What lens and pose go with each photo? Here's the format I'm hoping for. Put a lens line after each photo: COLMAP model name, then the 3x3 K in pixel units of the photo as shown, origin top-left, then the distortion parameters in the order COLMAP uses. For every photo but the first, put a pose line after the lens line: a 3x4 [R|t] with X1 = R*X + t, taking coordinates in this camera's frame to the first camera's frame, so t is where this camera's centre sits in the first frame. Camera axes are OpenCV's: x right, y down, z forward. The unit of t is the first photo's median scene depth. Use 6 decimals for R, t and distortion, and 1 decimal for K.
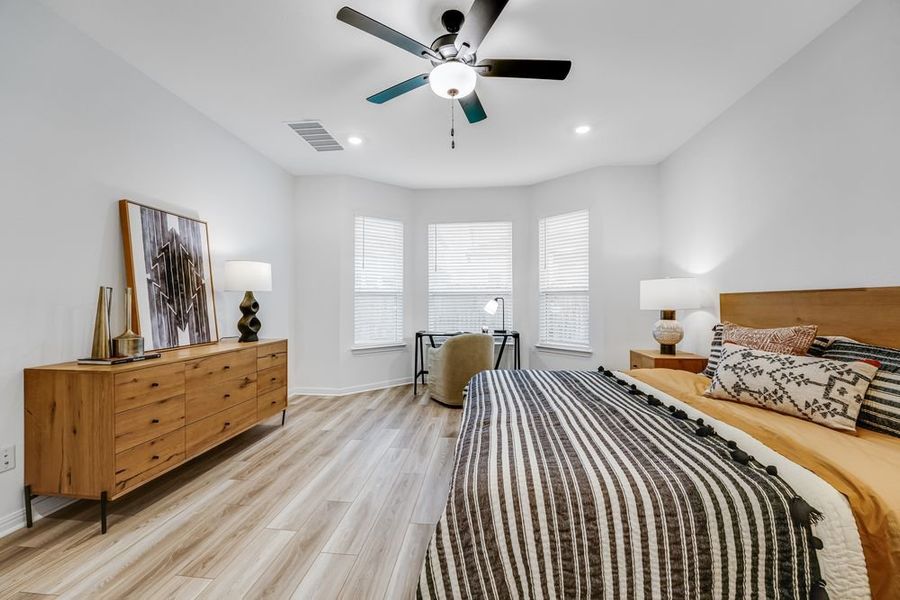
lens RADIAL K [[360.6, 0, 454.3], [0, 360.6, 299.7], [0, 0, 1]] dist [-0.018014, 0.000365]
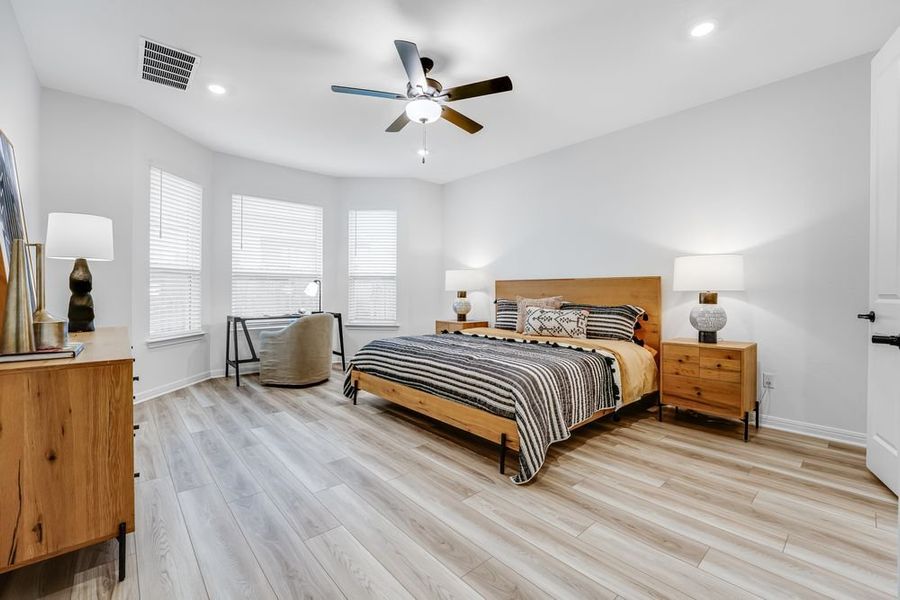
lens RADIAL K [[360.6, 0, 454.3], [0, 360.6, 299.7], [0, 0, 1]] dist [-0.018014, 0.000365]
pose [[0.688861, -0.011163, 0.724807, -0.529665], [-0.012212, 0.999561, 0.027001, 0.026149], [-0.724790, -0.027452, 0.688422, 0.004076]]
